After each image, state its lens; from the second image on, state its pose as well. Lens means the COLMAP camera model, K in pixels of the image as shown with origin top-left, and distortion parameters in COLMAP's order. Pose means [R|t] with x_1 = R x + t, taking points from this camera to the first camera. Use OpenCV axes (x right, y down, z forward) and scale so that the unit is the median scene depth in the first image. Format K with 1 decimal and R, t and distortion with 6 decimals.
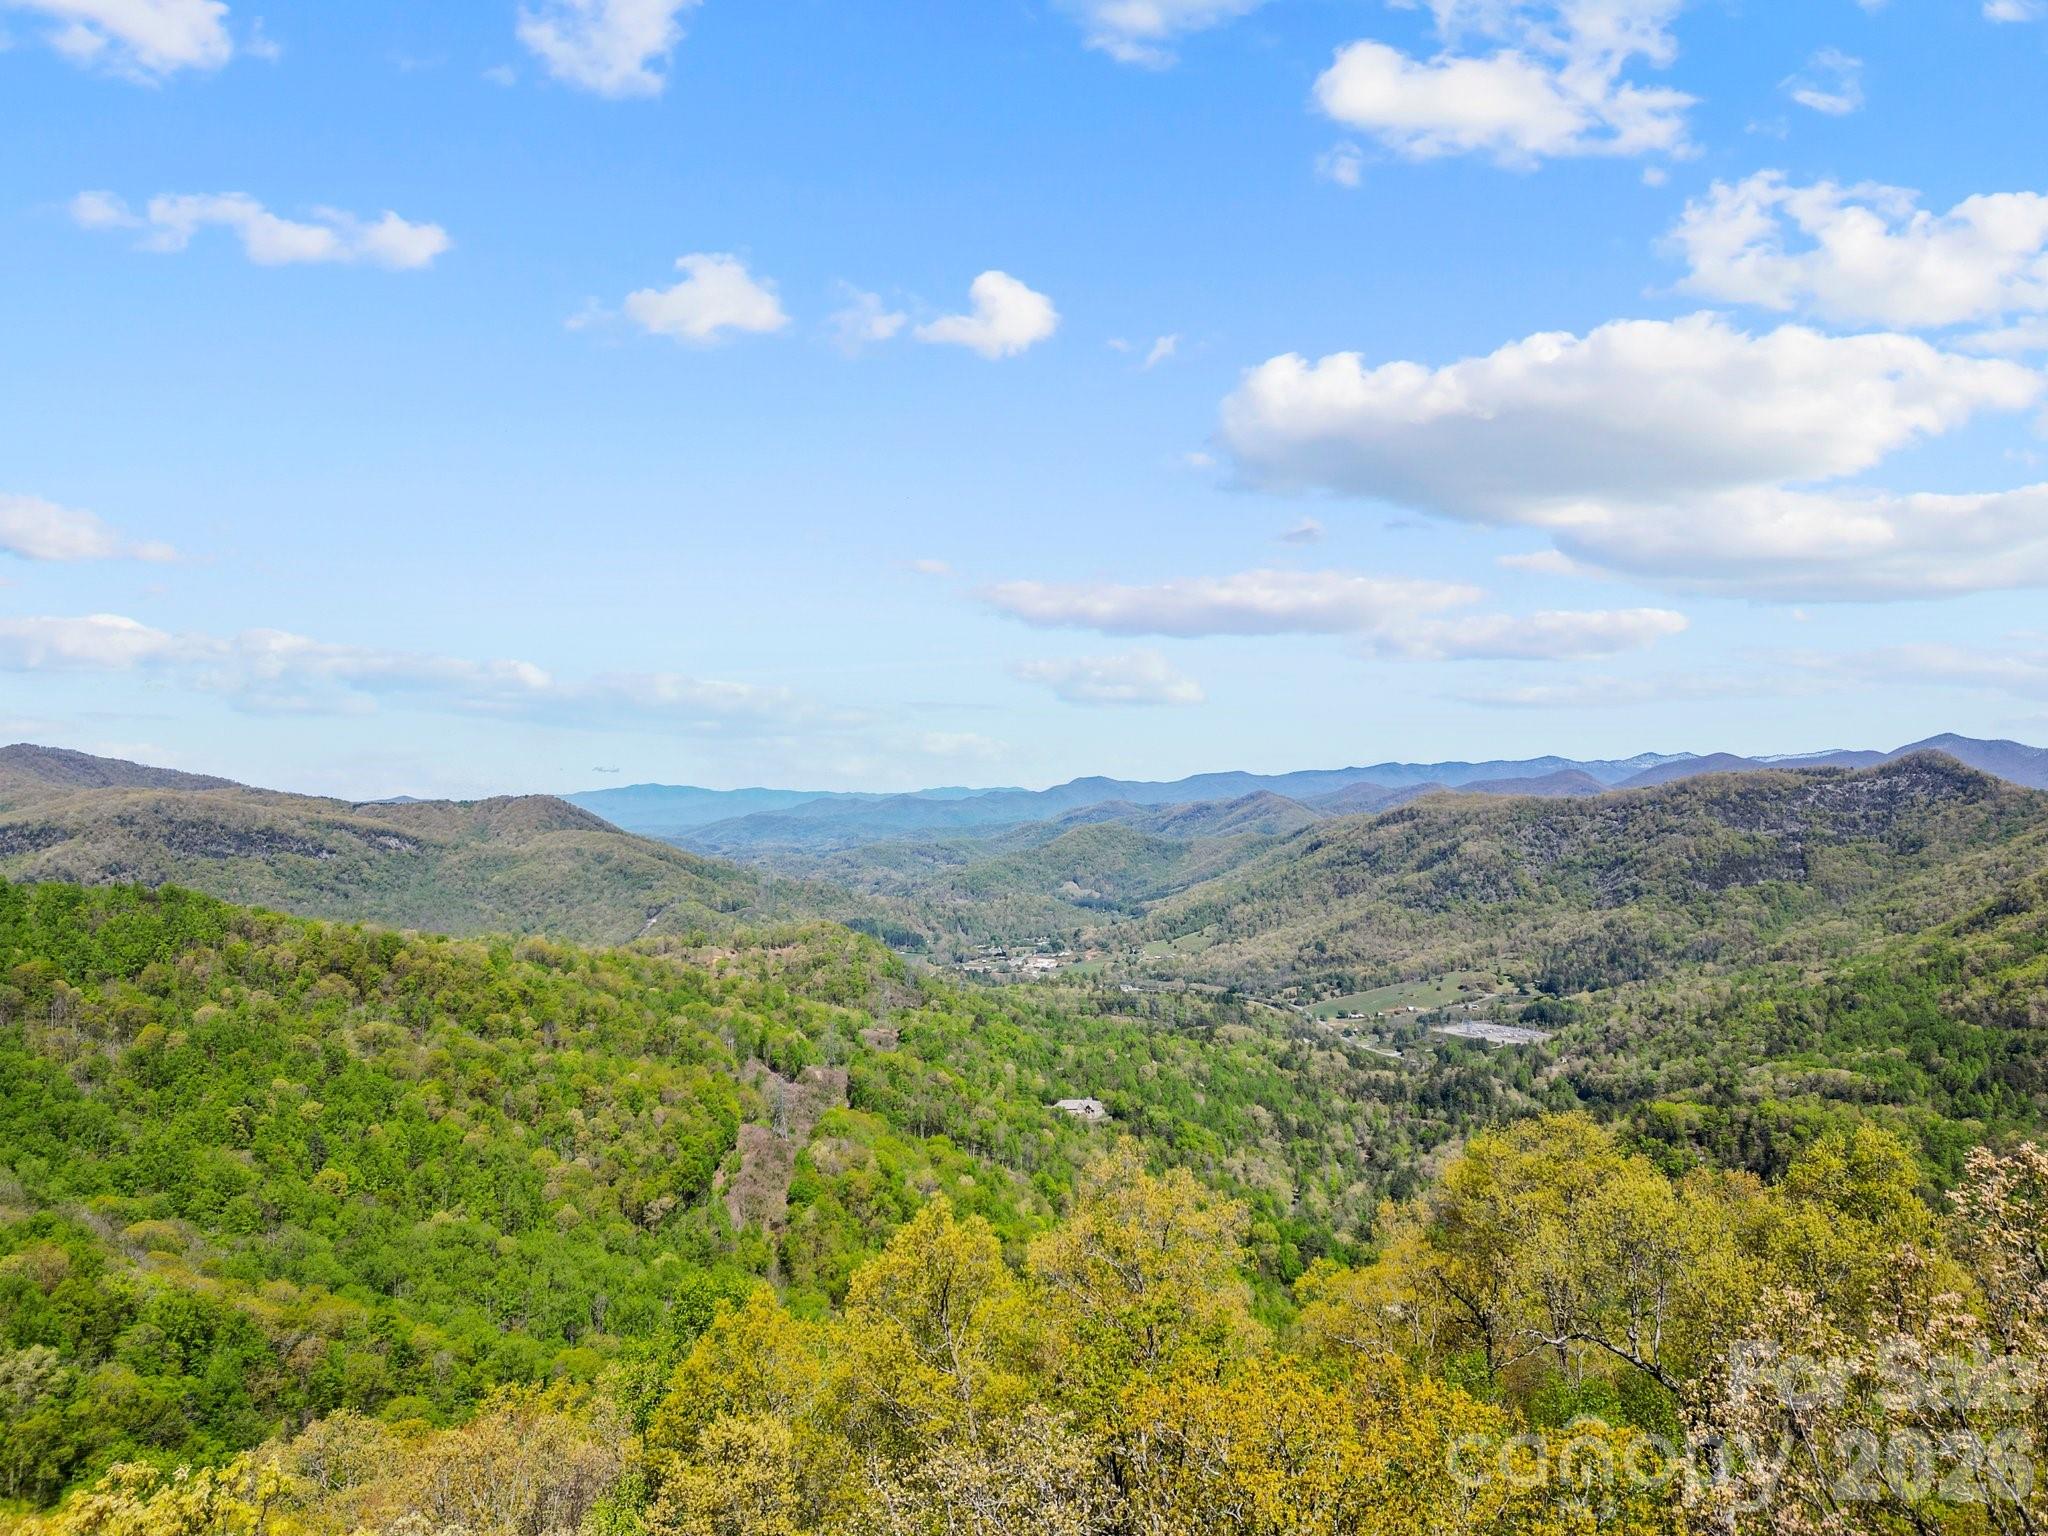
lens RADIAL K [[1419.8, 0, 1020.0], [0, 1419.8, 765.6], [0, 0, 1]] dist [0.085429, -0.088345]
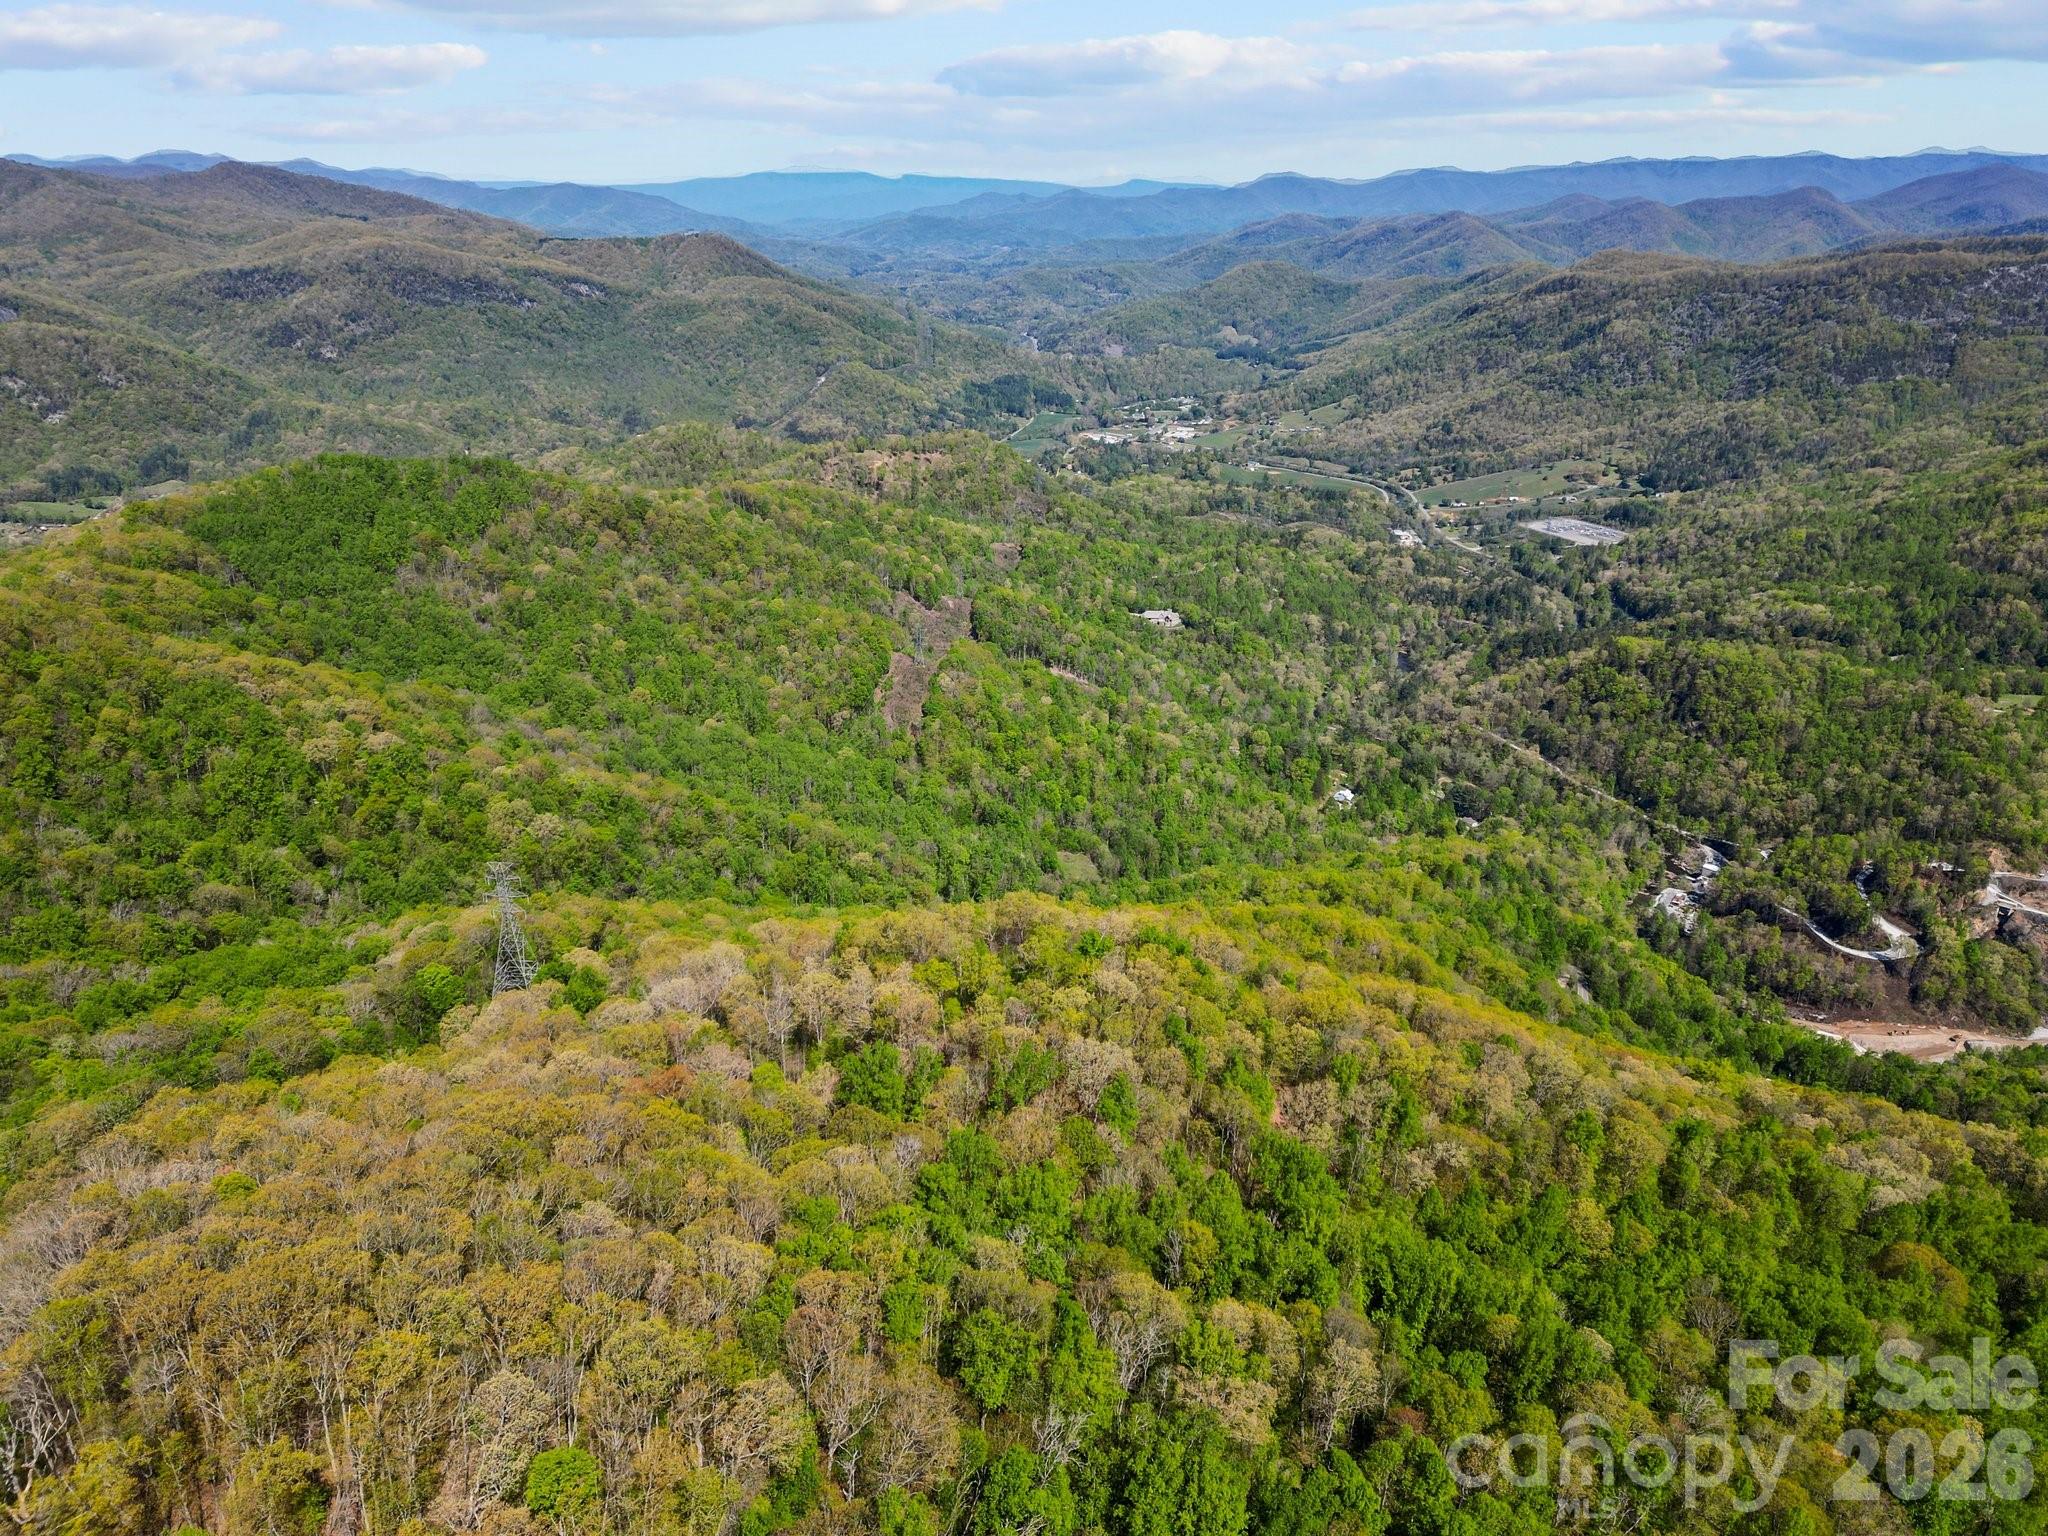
lens RADIAL K [[1419.8, 0, 1020.0], [0, 1419.8, 765.6], [0, 0, 1]] dist [0.085429, -0.088345]
pose [[0.992719, 0.058992, -0.105021, 0.037808], [-0.012427, 0.917373, 0.397835, -0.091189], [0.119812, -0.393633, 0.911427, -0.141539]]
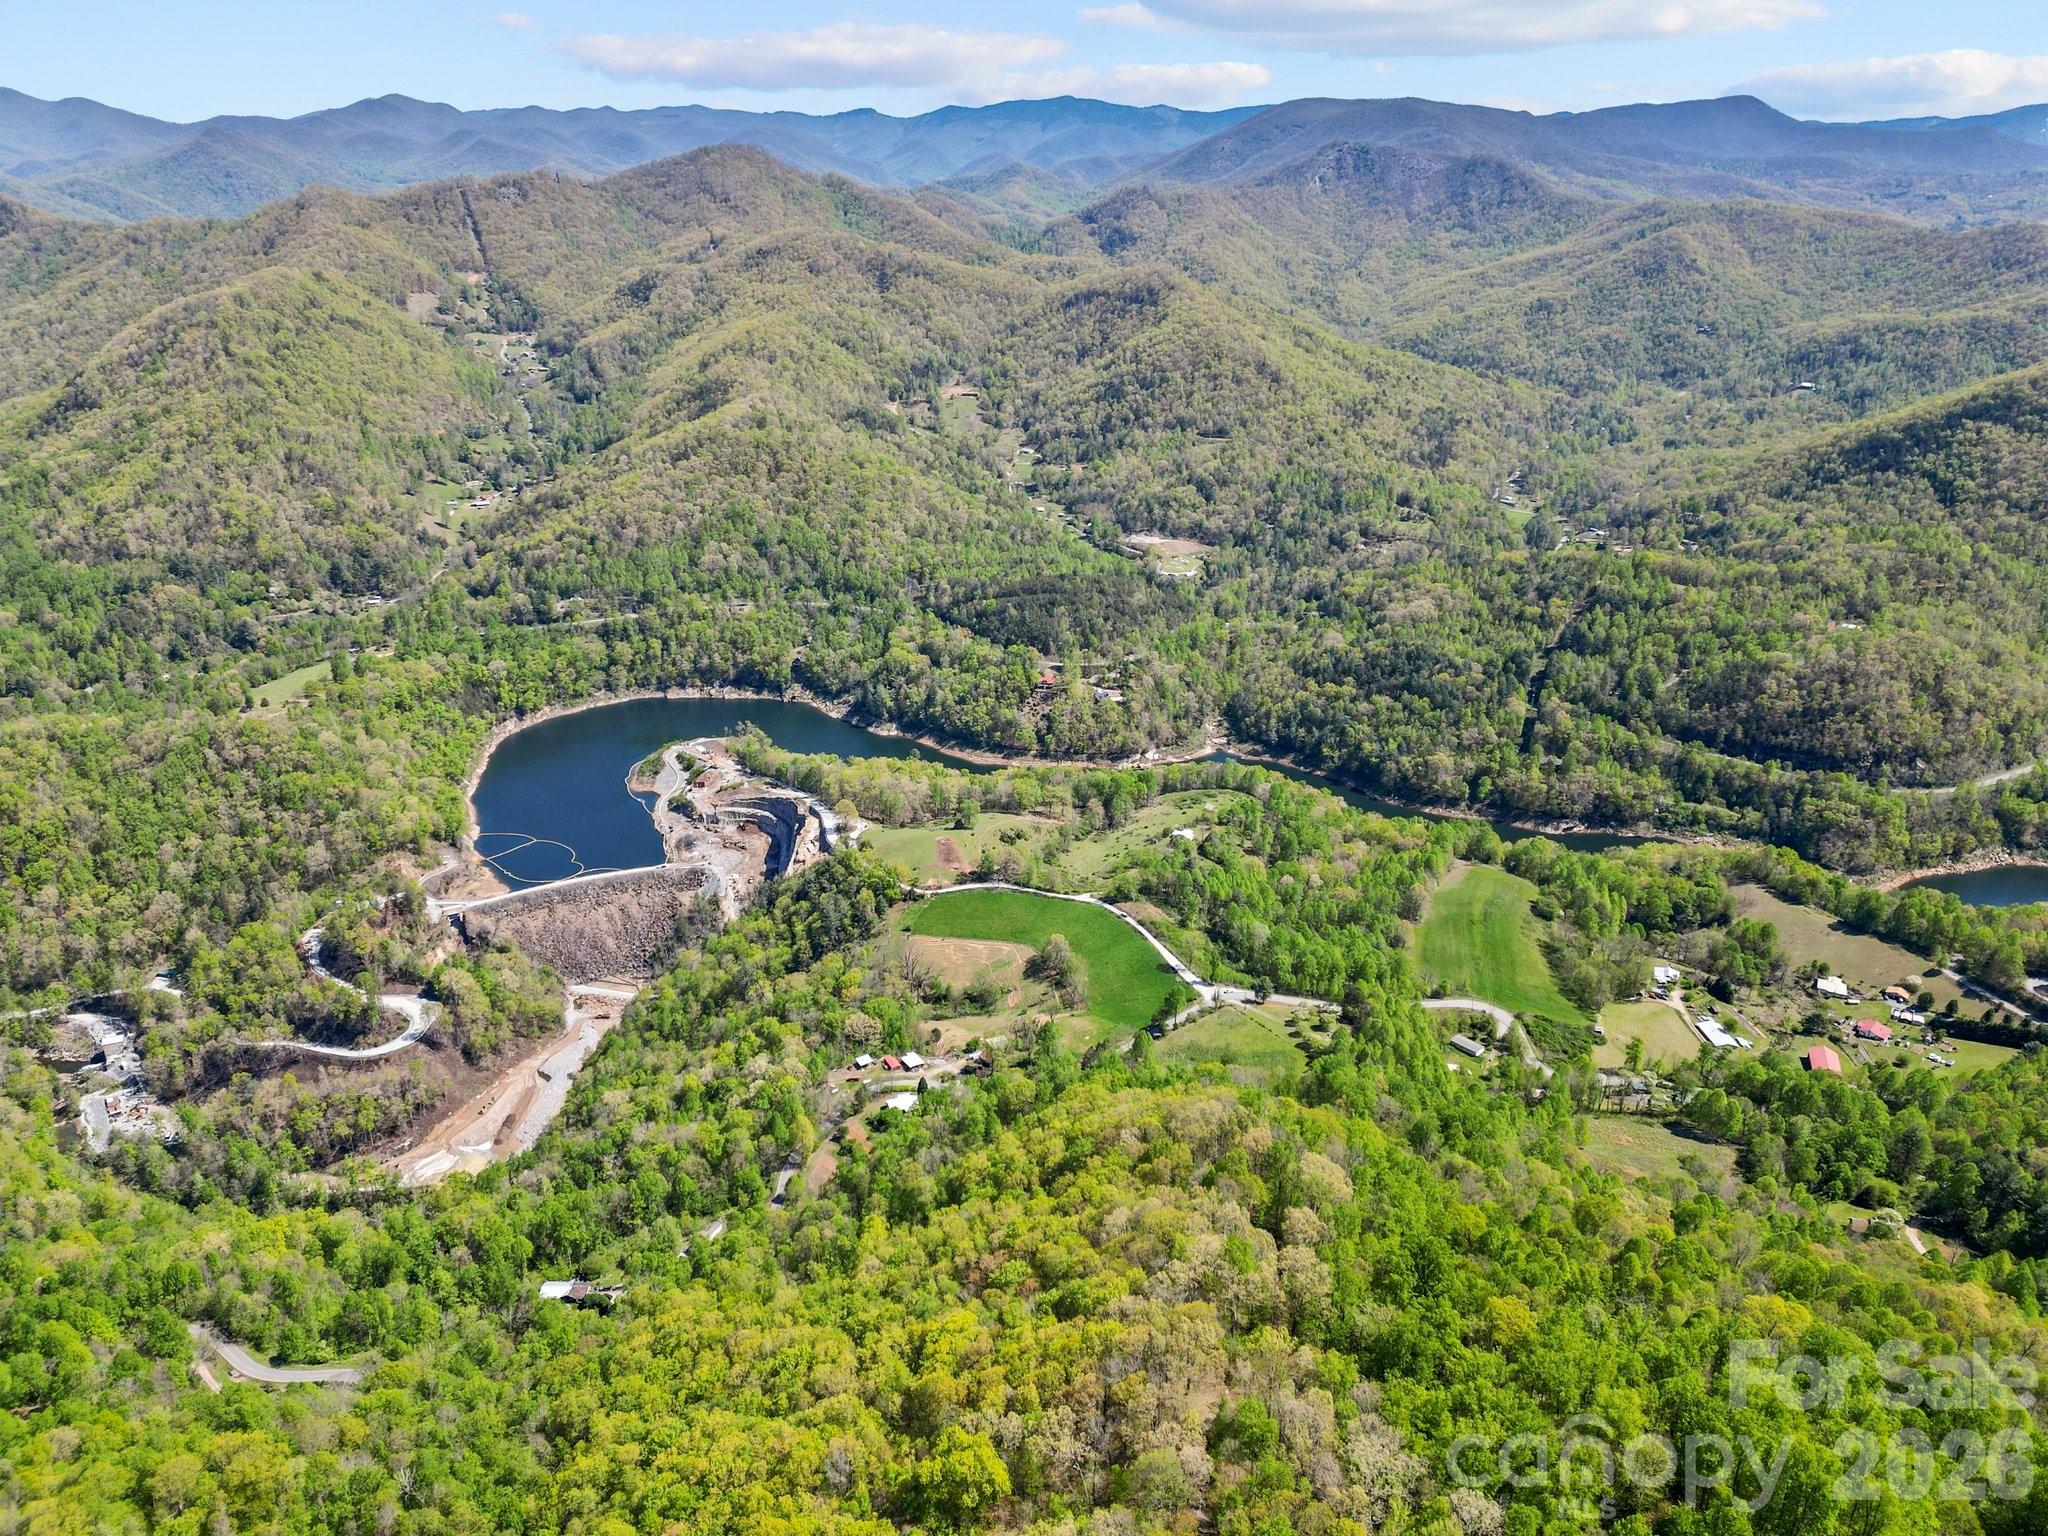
lens RADIAL K [[1419.8, 0, 1020.0], [0, 1419.8, 765.6], [0, 0, 1]] dist [0.085429, -0.088345]
pose [[0.397150, -0.341505, 0.851849, 0.022886], [-0.046735, 0.919459, 0.390399, -0.080853], [-0.916563, -0.194857, 0.349203, 0.035369]]
